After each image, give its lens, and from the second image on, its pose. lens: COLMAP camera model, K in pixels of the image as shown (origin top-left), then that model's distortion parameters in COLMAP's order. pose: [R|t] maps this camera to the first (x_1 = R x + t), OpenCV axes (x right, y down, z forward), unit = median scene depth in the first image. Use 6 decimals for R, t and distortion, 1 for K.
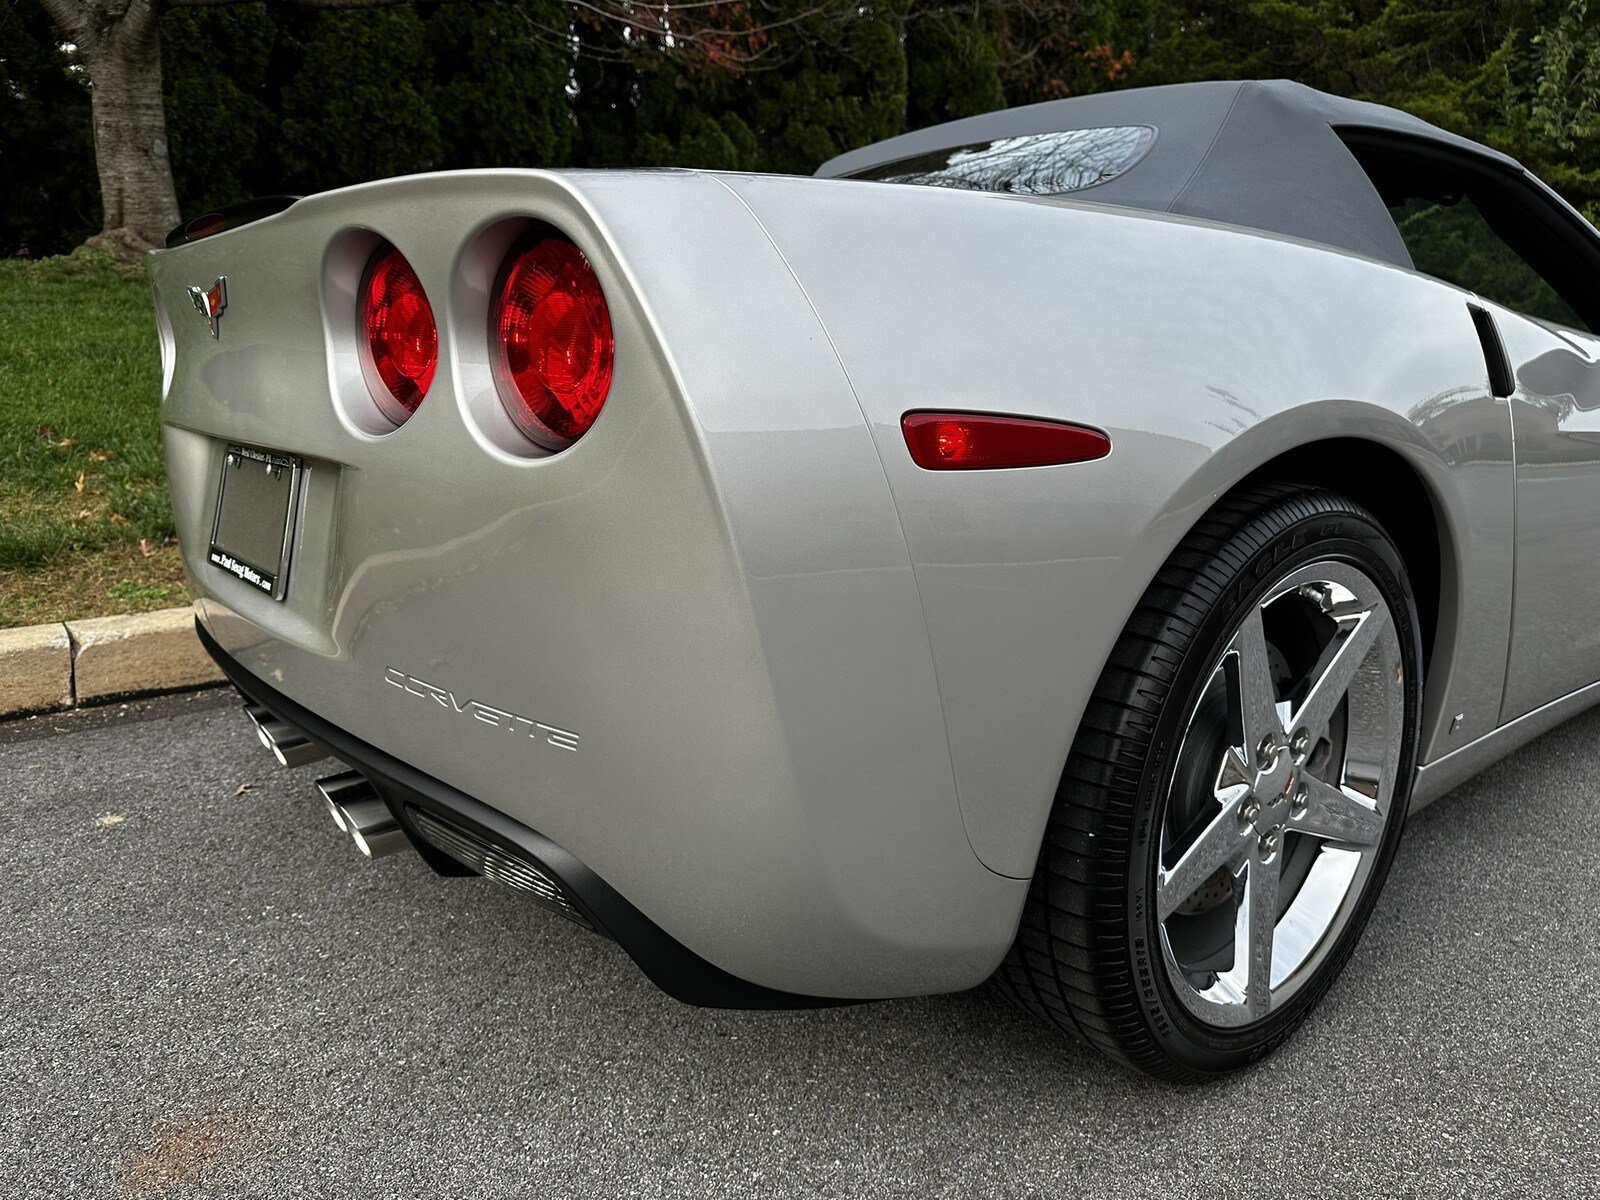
lens RADIAL K [[1144.8, 0, 792.4], [0, 1144.8, 605.6], [0, 0, 1]] dist [0.002523, -0.013719]
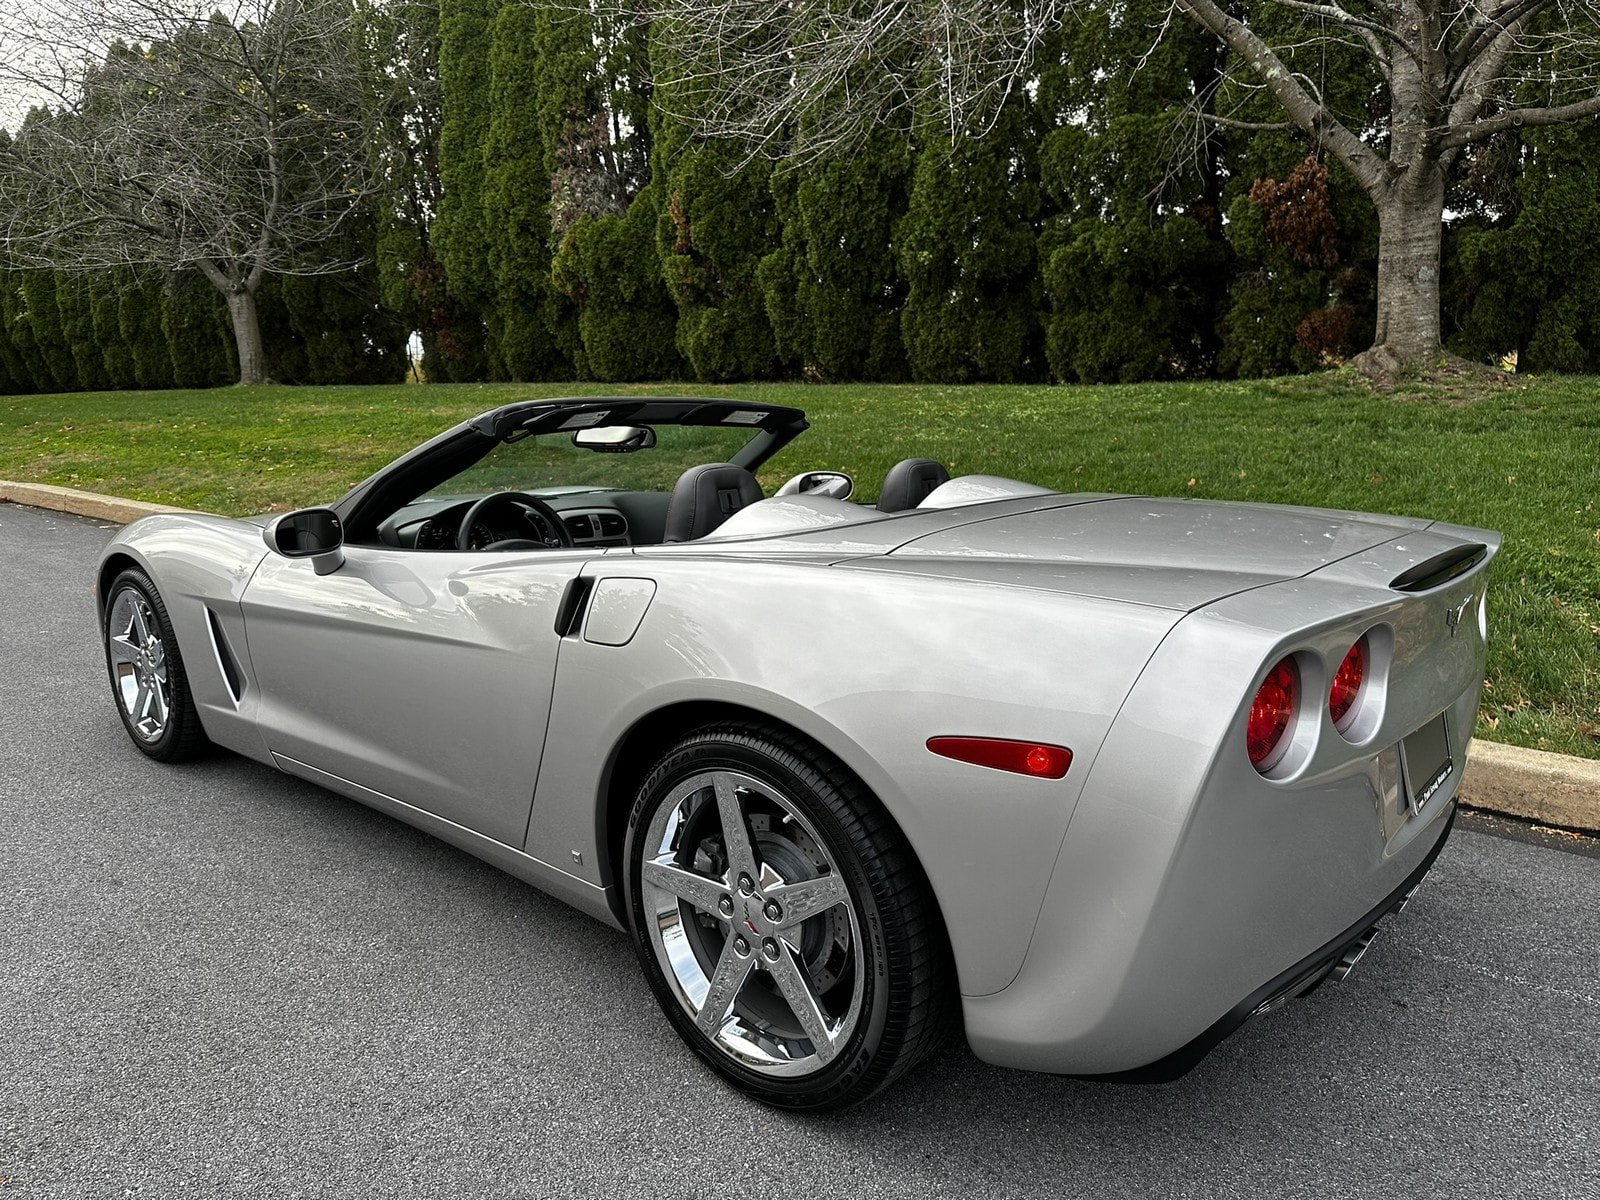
lens RADIAL K [[1118.7, 0, 791.9], [0, 1118.7, 601.1], [0, 0, 1]] dist [0.042870, -0.058630]
pose [[0.224727, 0.182602, -0.957160, 0.425094], [-0.218173, 0.966776, 0.133212, -0.100253], [0.949683, 0.178890, 0.257100, 0.180090]]
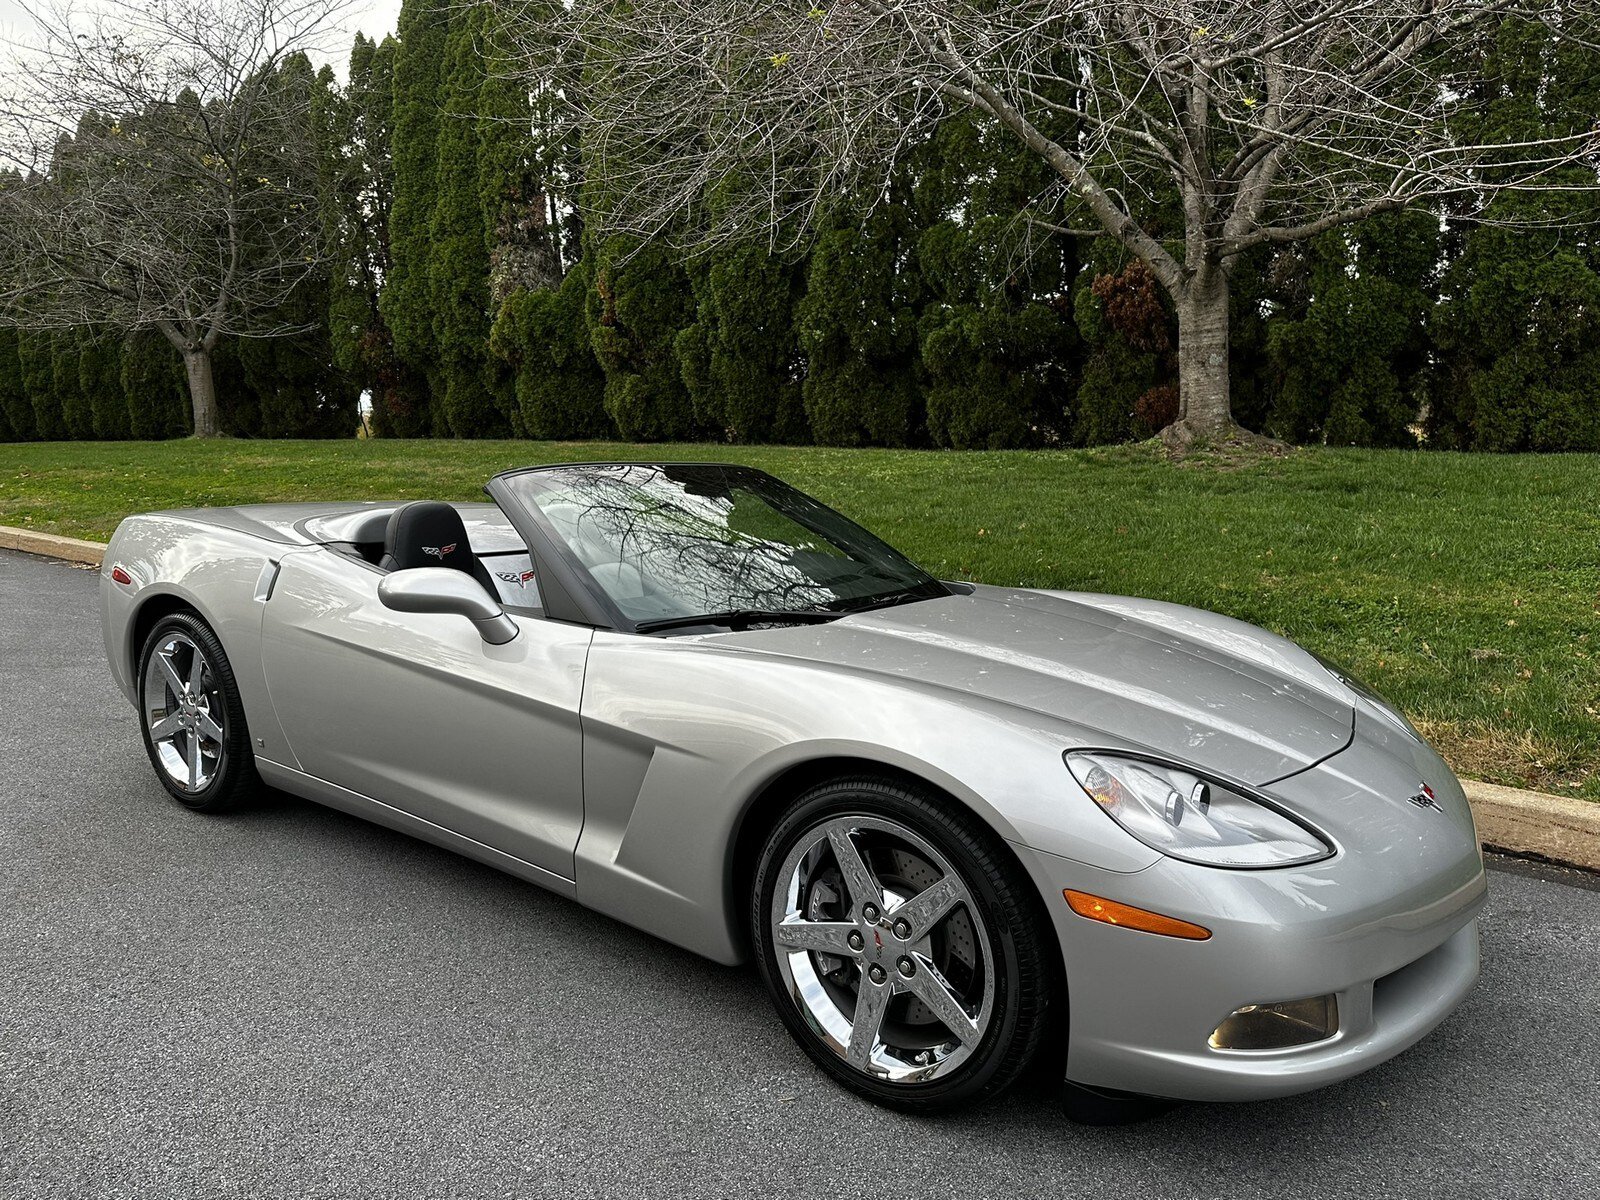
lens RADIAL K [[1118.7, 0, 816.8], [0, 1118.7, 596.9], [0, 0, 1]] dist [0.042870, -0.058630]
pose [[0.257747, 0.129151, -0.957542, 0.611380], [-0.233320, 0.970017, 0.068029, -0.122553], [0.937619, 0.205879, 0.280152, 0.286007]]
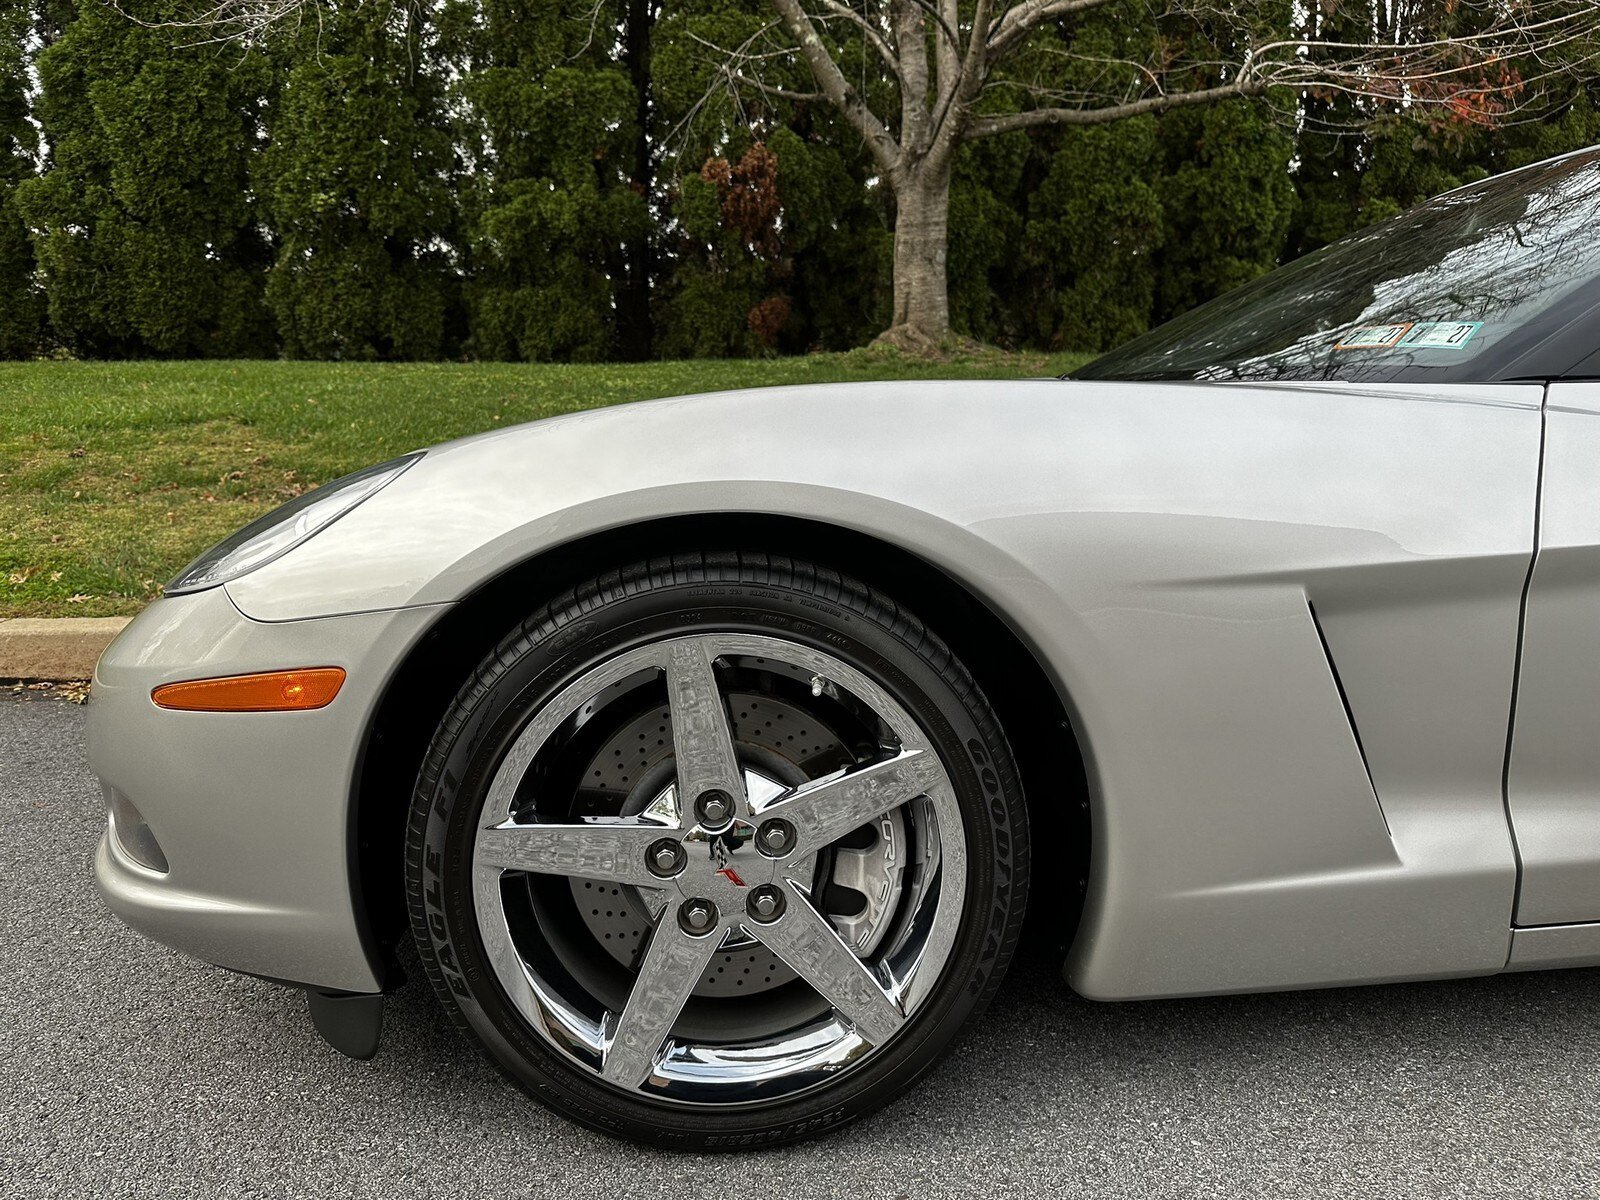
lens RADIAL K [[1118.7, 0, 790.5], [0, 1118.7, 618.4], [0, 0, 1]] dist [0.042870, -0.058630]
pose [[0.847467, 0.087141, -0.523648, -0.021551], [-0.110803, 0.993744, -0.013953, 0.022836], [0.519156, 0.069847, 0.851821, -0.089691]]
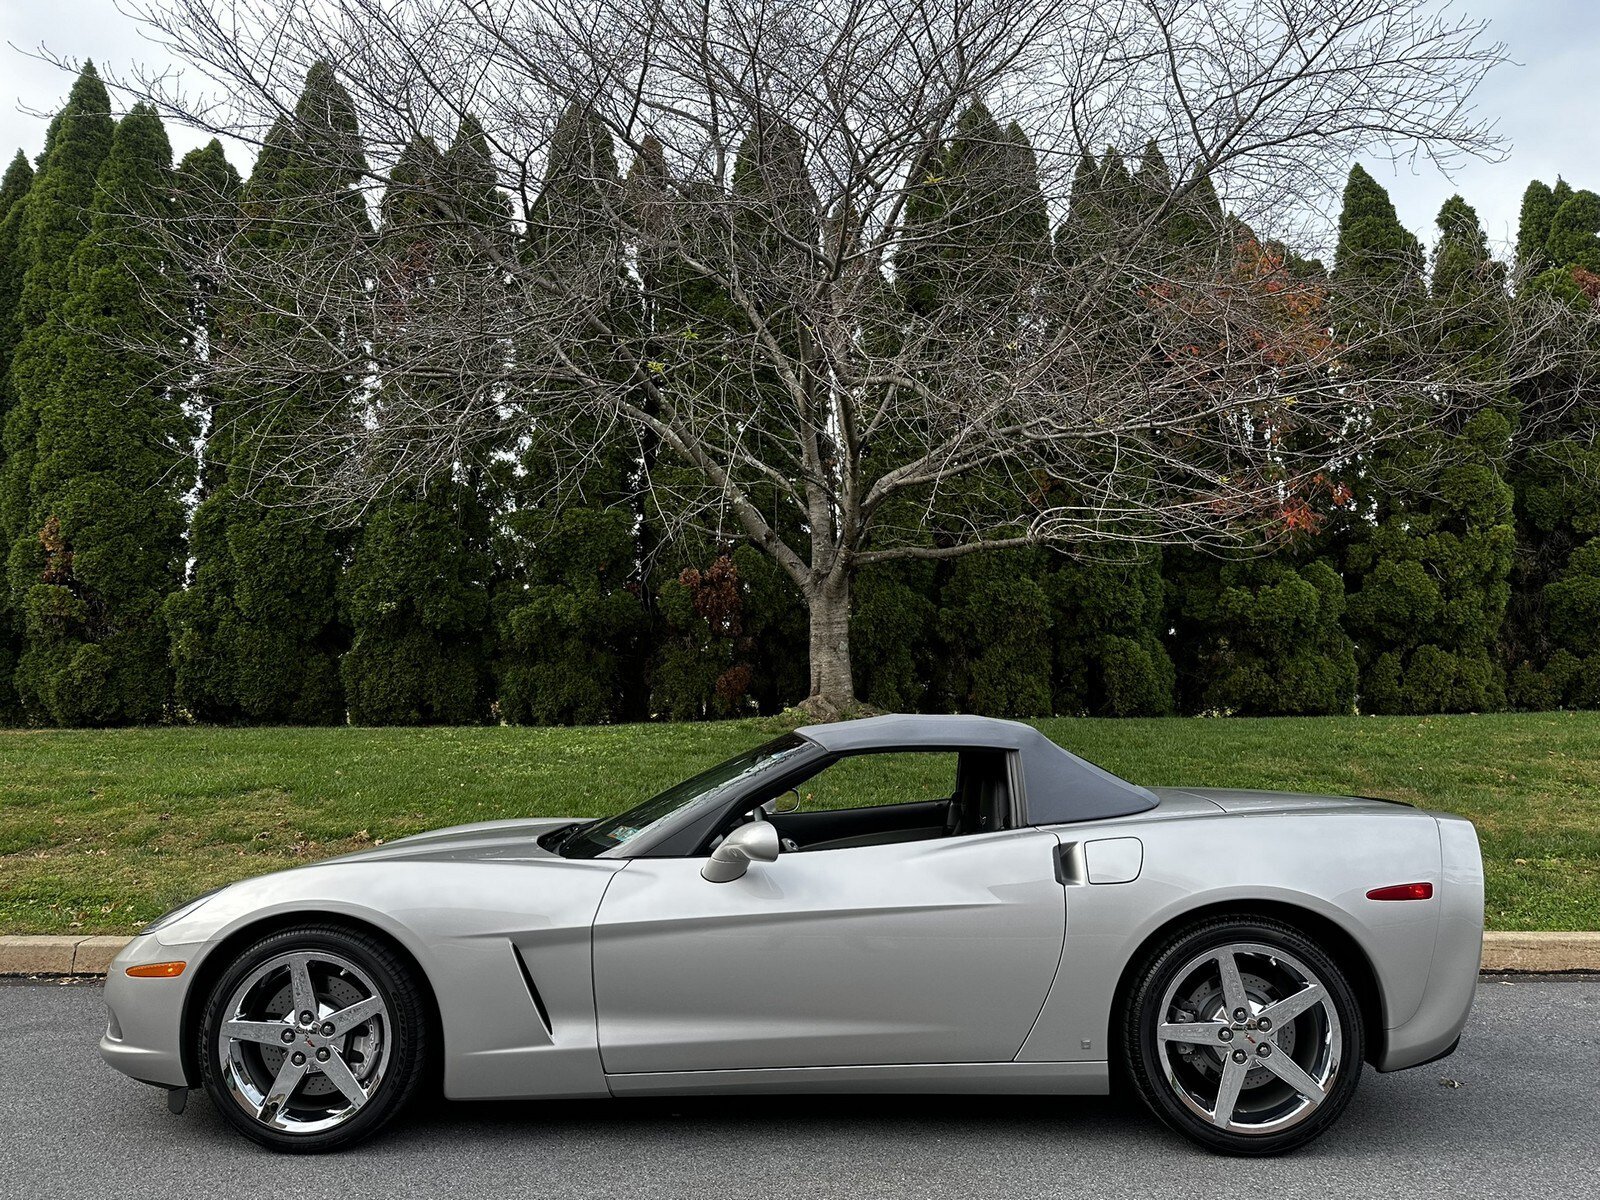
lens RADIAL K [[1118.7, 0, 789.1], [0, 1118.7, 618.6], [0, 0, 1]] dist [0.042870, -0.058630]
pose [[0.801137, -0.064590, -0.594985, 0.312832], [-0.125502, 0.953924, -0.272541, -0.004323], [0.585174, 0.293014, 0.756118, -0.229617]]
